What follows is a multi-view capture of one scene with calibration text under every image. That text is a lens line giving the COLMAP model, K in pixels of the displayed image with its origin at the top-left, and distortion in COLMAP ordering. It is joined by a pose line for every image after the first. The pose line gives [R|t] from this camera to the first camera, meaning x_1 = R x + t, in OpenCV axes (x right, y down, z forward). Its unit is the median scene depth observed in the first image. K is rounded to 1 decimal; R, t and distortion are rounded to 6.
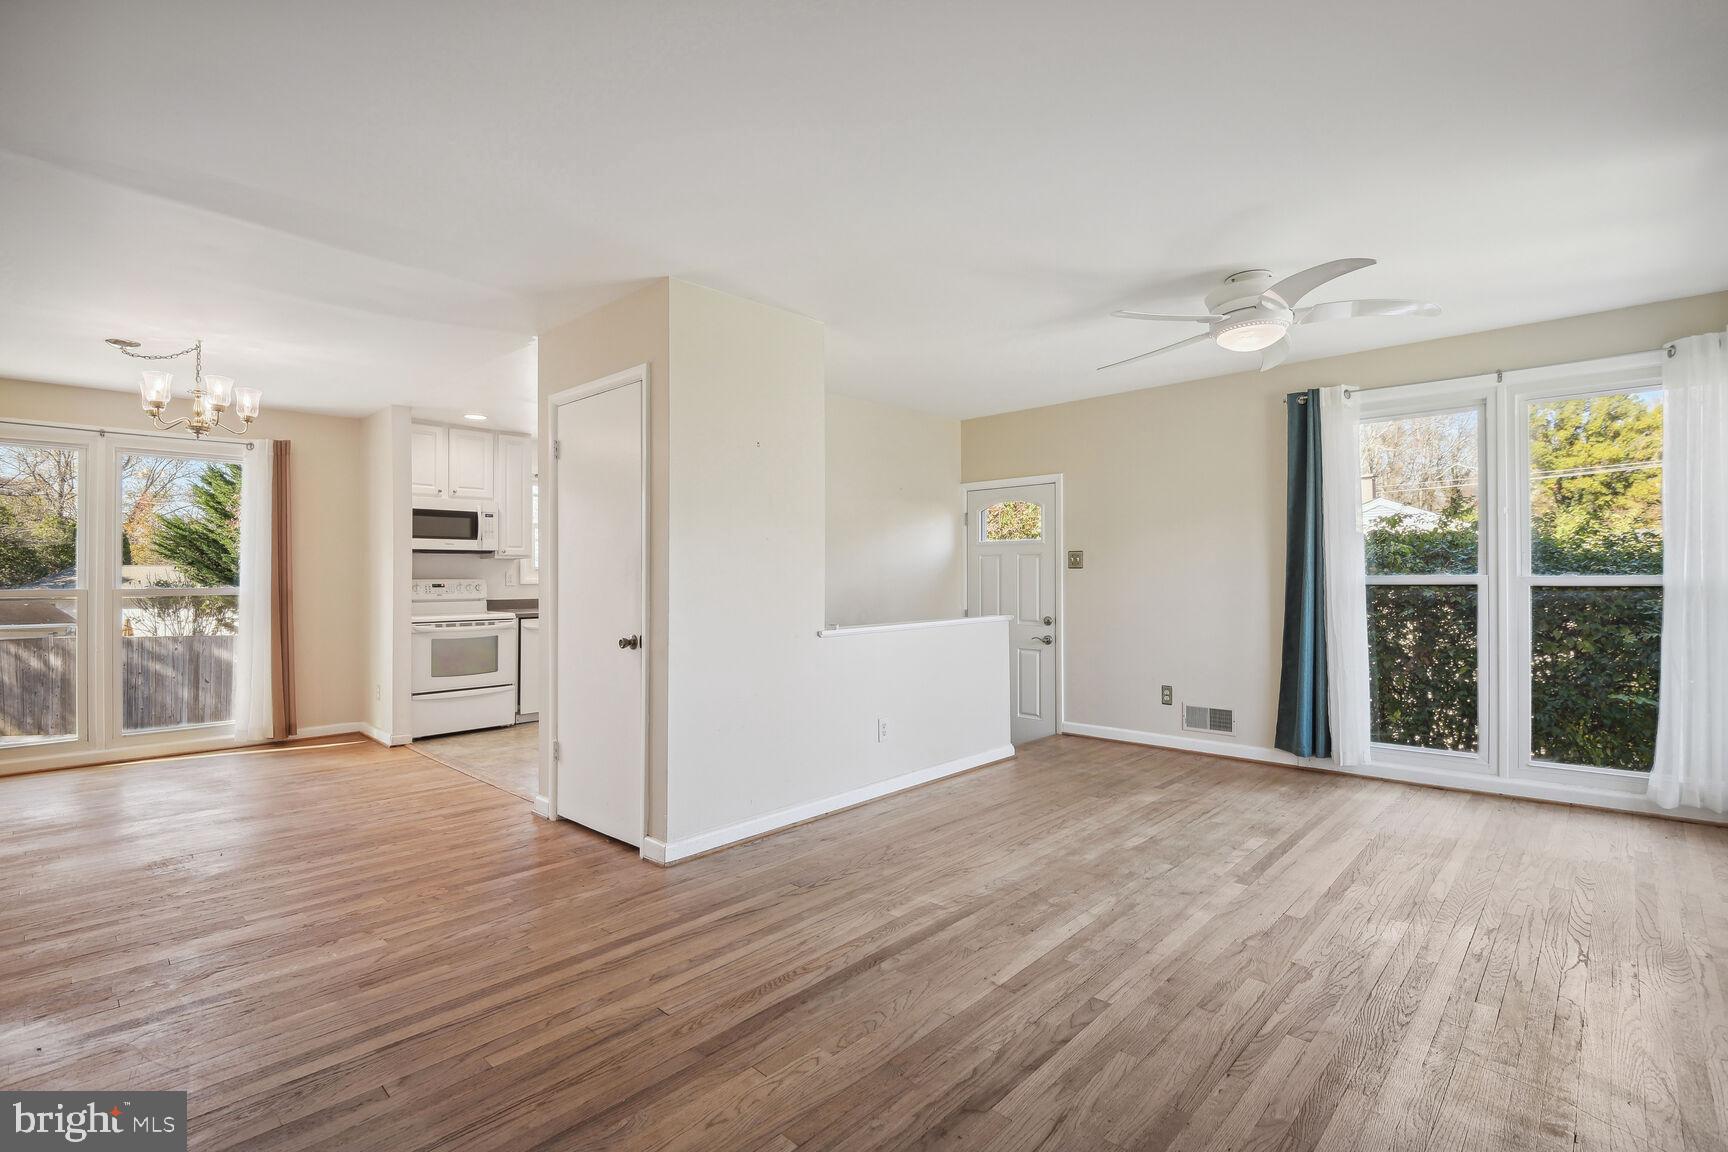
lens RADIAL K [[791.6, 0, 887.1], [0, 791.6, 551.4], [0, 0, 1]] dist [0.000902, -0.016384]
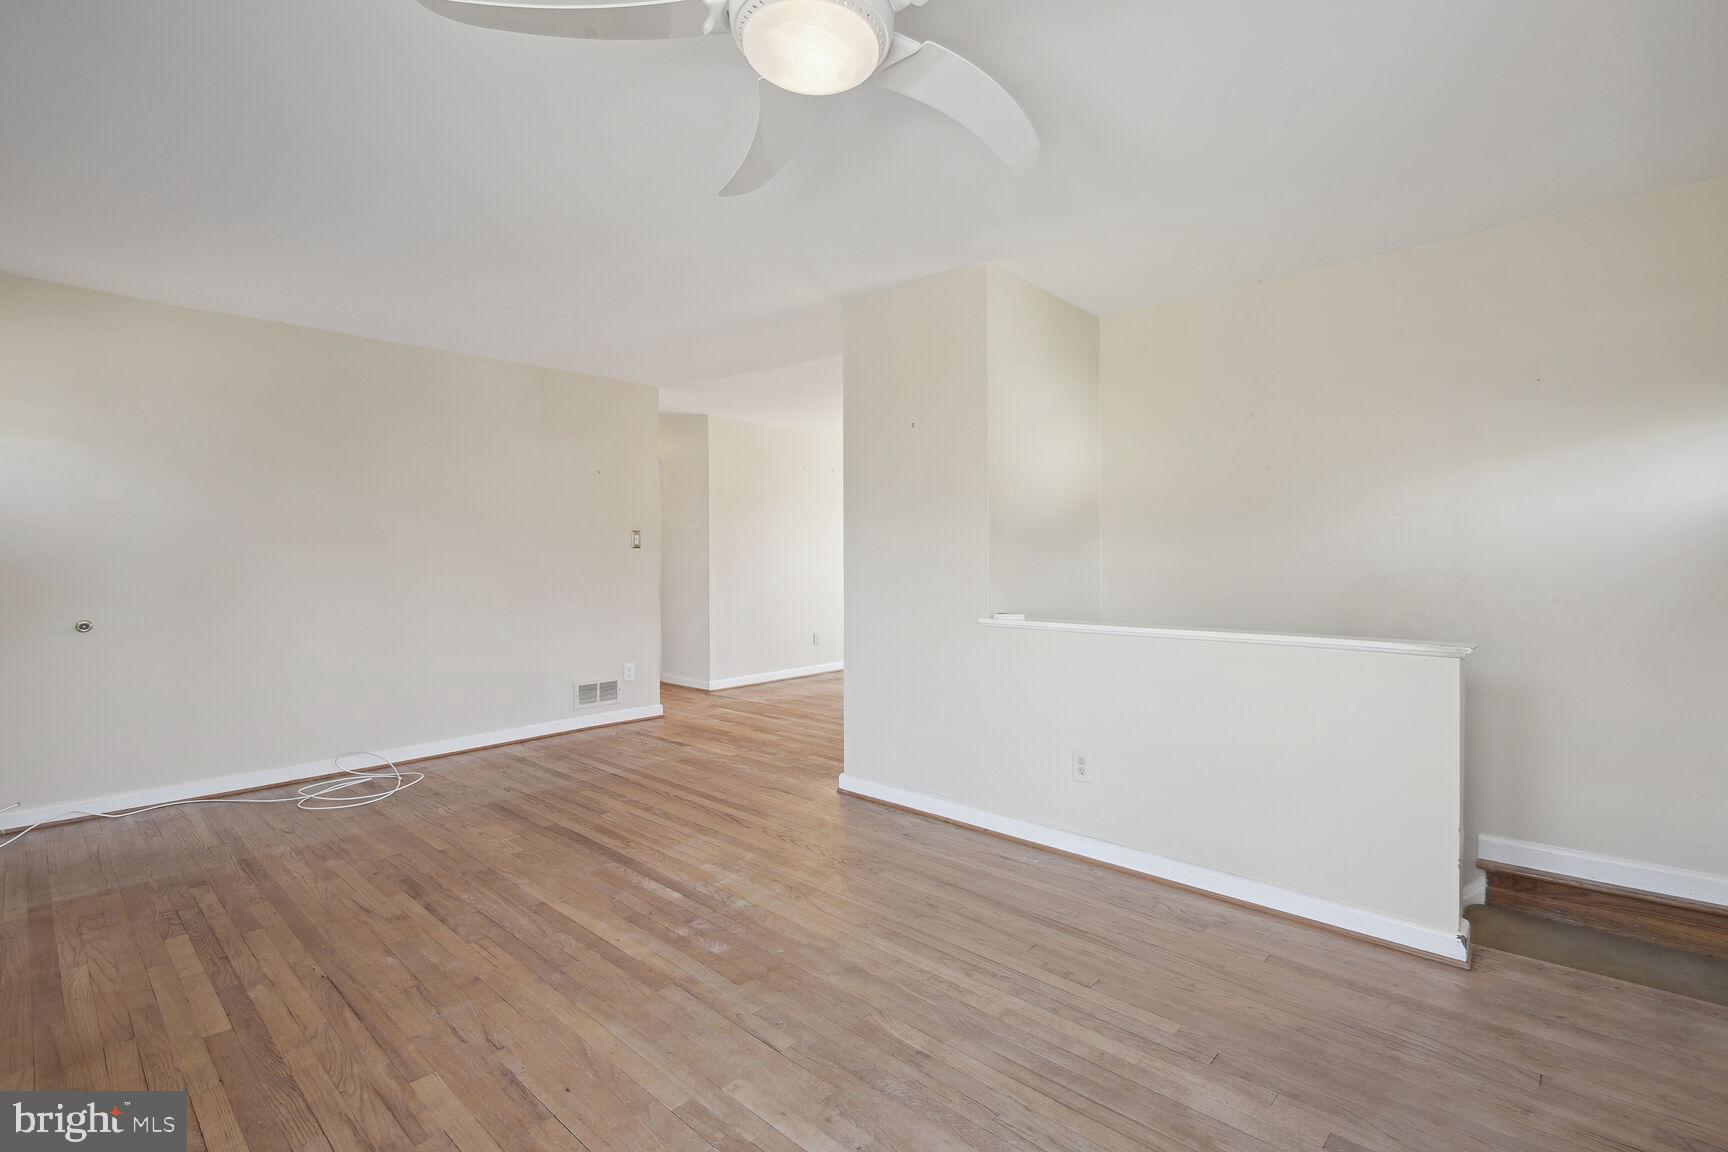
lens RADIAL K [[788.5, 0, 890.0], [0, 788.5, 551.6], [0, 0, 1]] dist [0.022829, -0.015748]
pose [[0.014124, 0.007395, -0.999873, 0.683180], [0.036282, 0.999310, 0.007904, 0.011943], [0.999242, -0.036389, 0.013846, 0.770086]]
